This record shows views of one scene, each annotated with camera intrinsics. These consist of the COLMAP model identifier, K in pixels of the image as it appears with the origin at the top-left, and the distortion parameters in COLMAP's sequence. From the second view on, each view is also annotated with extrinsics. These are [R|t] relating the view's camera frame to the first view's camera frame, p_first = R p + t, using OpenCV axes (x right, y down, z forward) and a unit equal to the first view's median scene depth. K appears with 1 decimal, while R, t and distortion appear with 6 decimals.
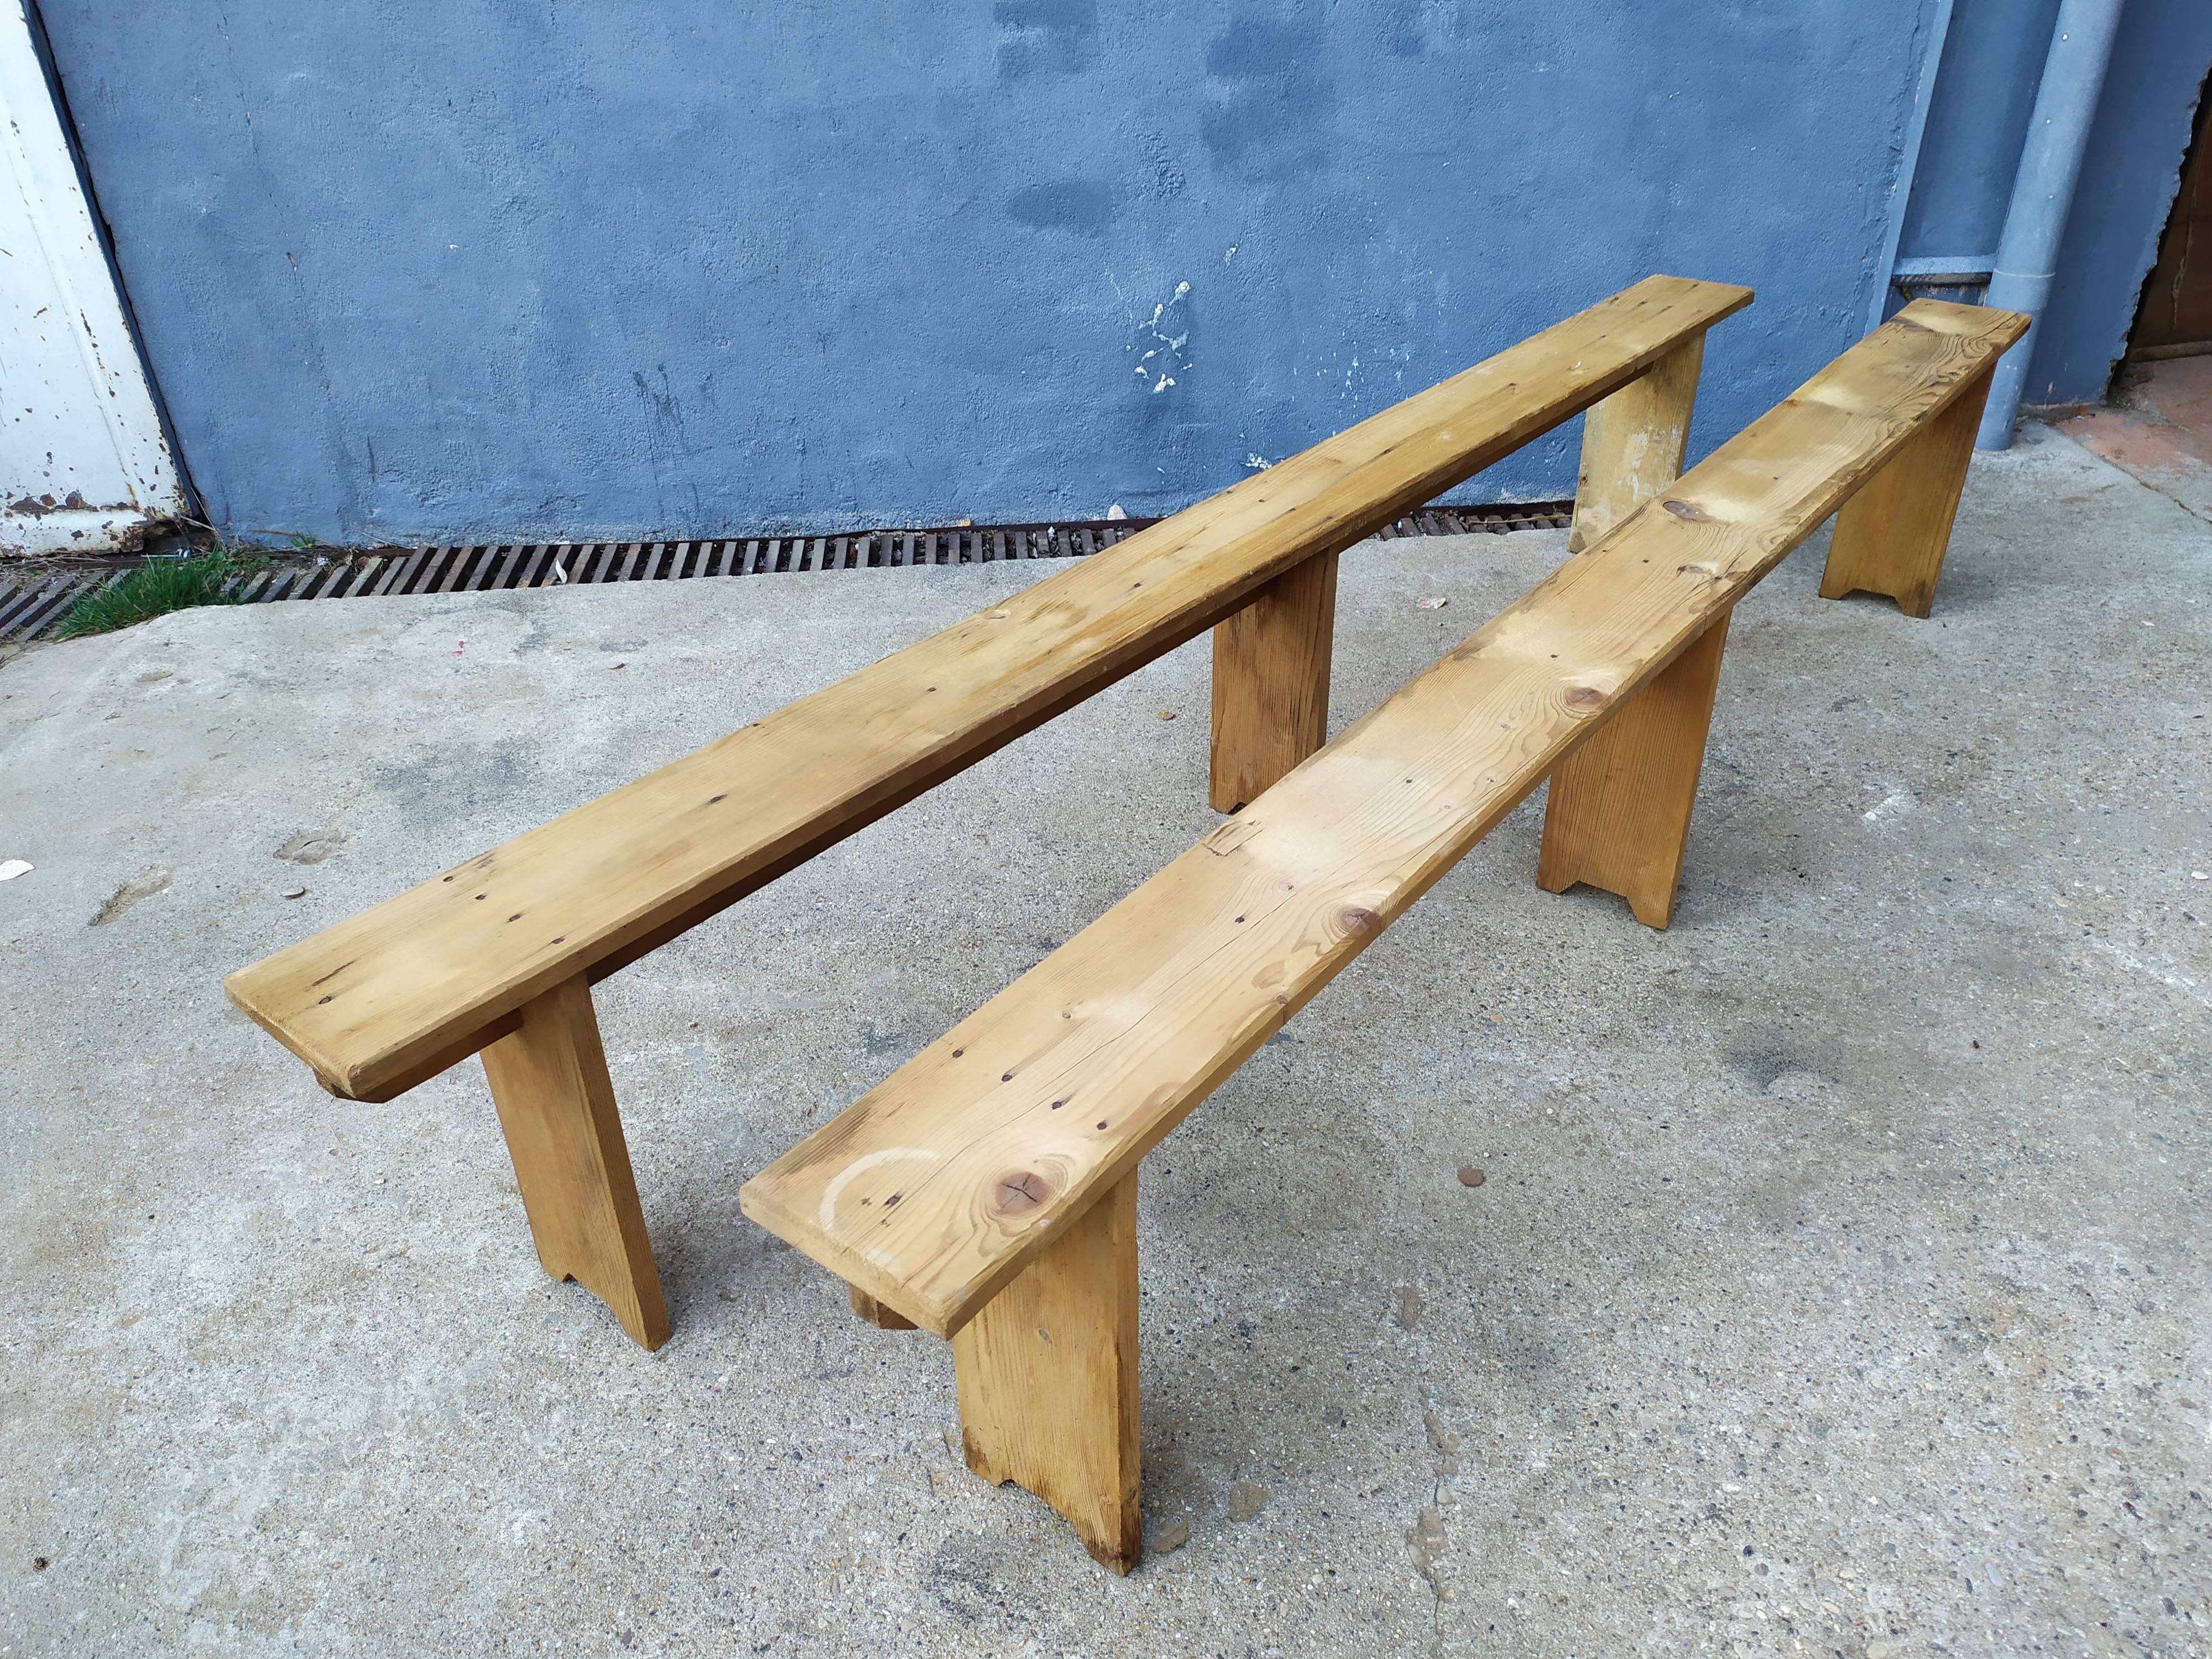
lens RADIAL K [[1674.8, 0, 1106.0], [0, 1674.8, 829.5], [0, 0, 1]] dist [0.064582, -0.072384]
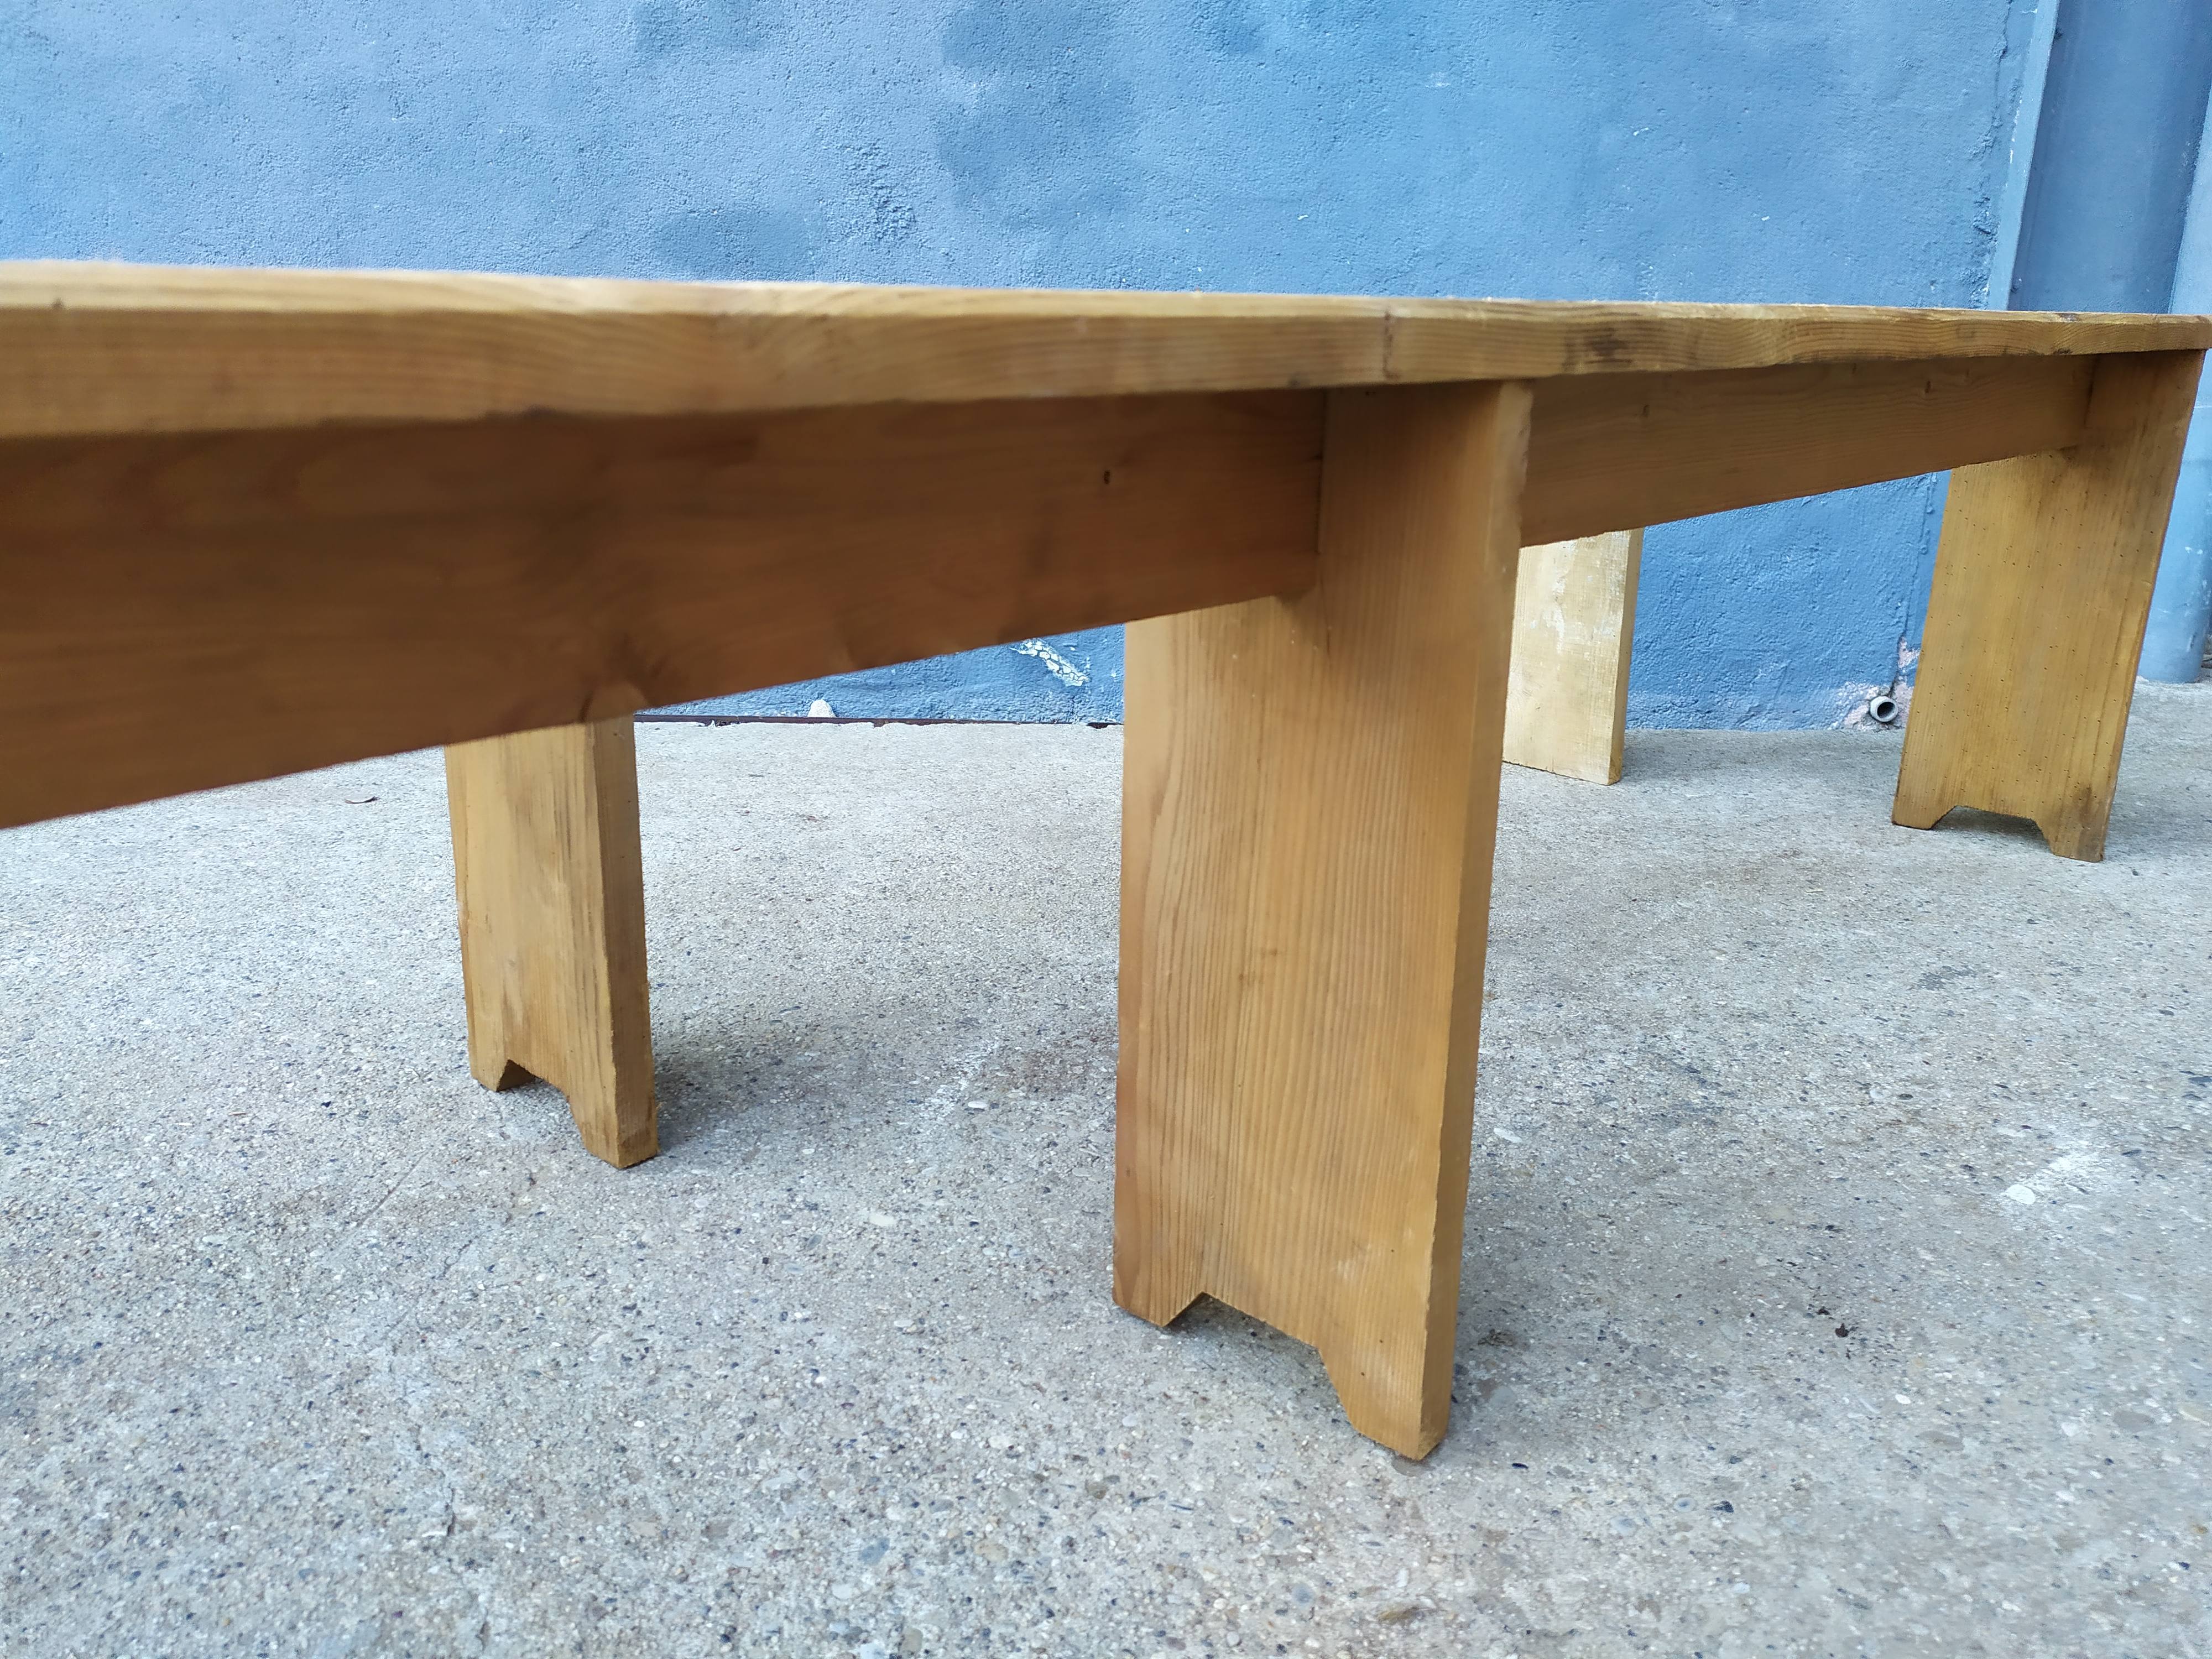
lens RADIAL K [[1667.5, 0, 1126.6], [0, 1667.5, 818.9], [0, 0, 1]] dist [0.070192, -0.081836]
pose [[0.996834, 0.055454, -0.056976, 0.202635], [-0.068336, 0.963868, -0.257465, 0.018911], [0.040640, 0.260543, 0.964607, 0.456174]]
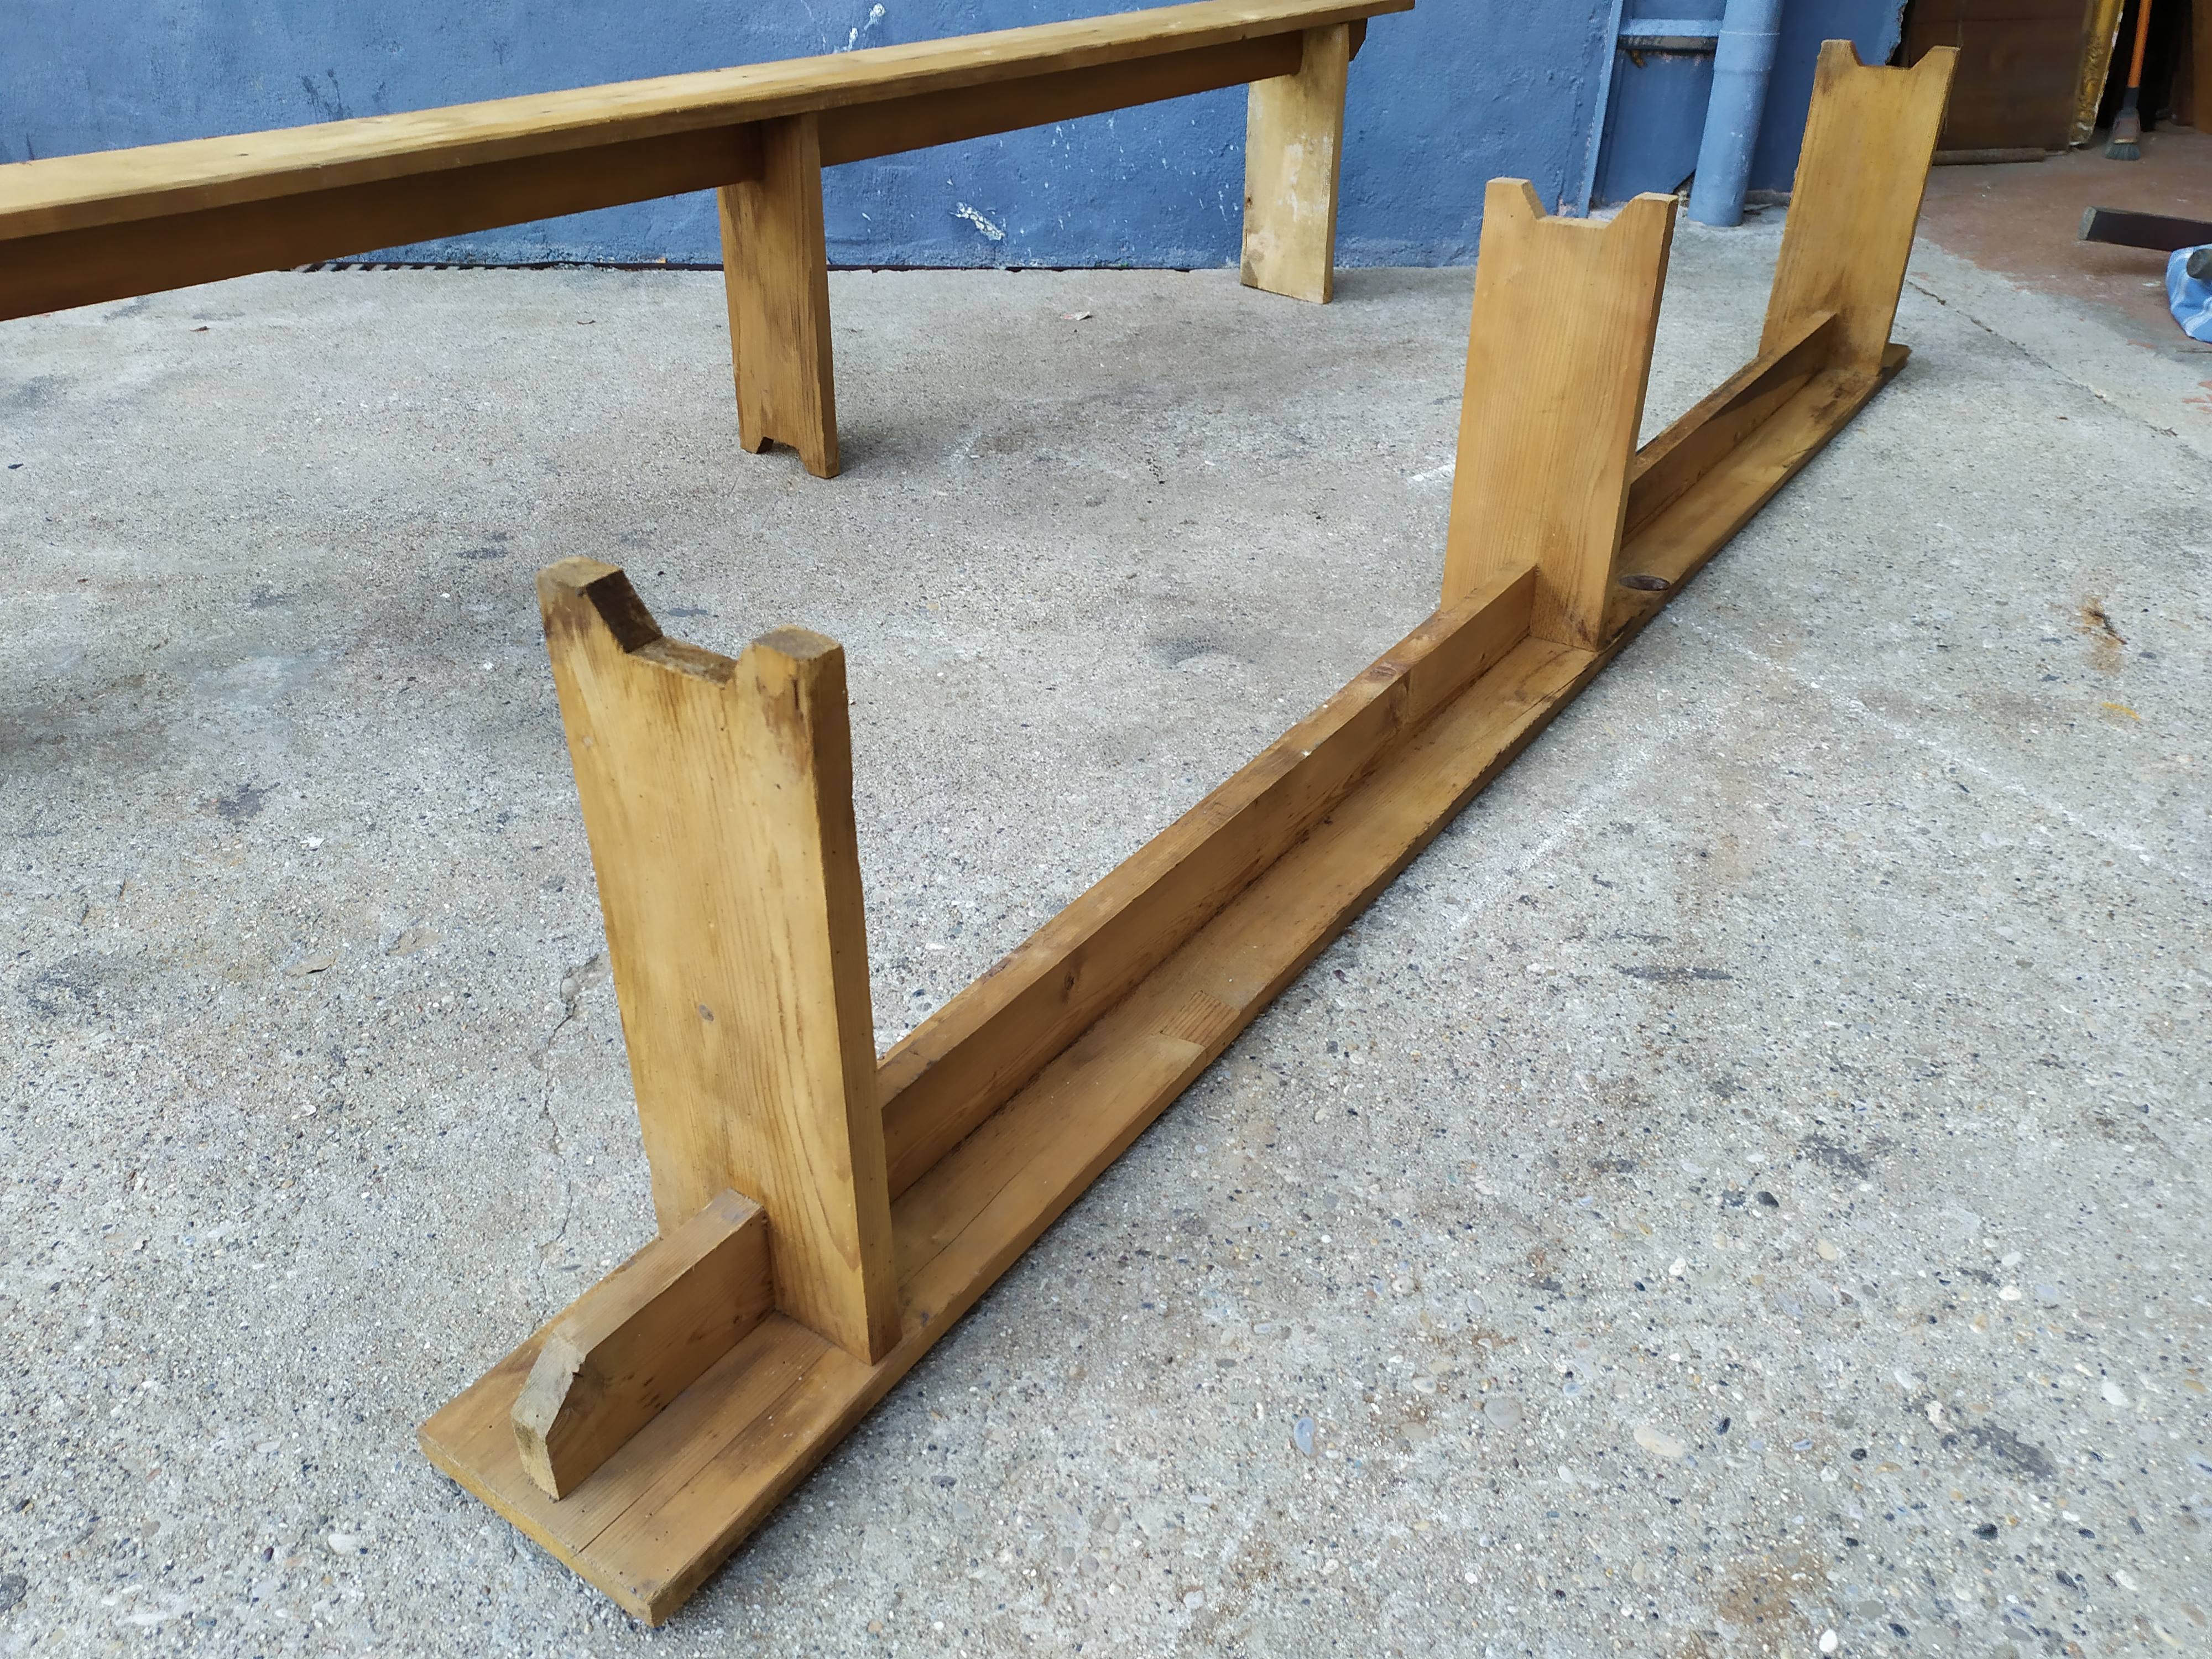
lens RADIAL K [[1706.6, 0, 1101.5], [0, 1706.6, 804.1], [0, 0, 1]] dist [0.069055, -0.077958]
pose [[0.999120, 0.041669, -0.004761, 0.223798], [-0.041716, 0.999078, -0.010146, 0.152308], [0.004334, 0.010336, 0.999937, 0.024908]]
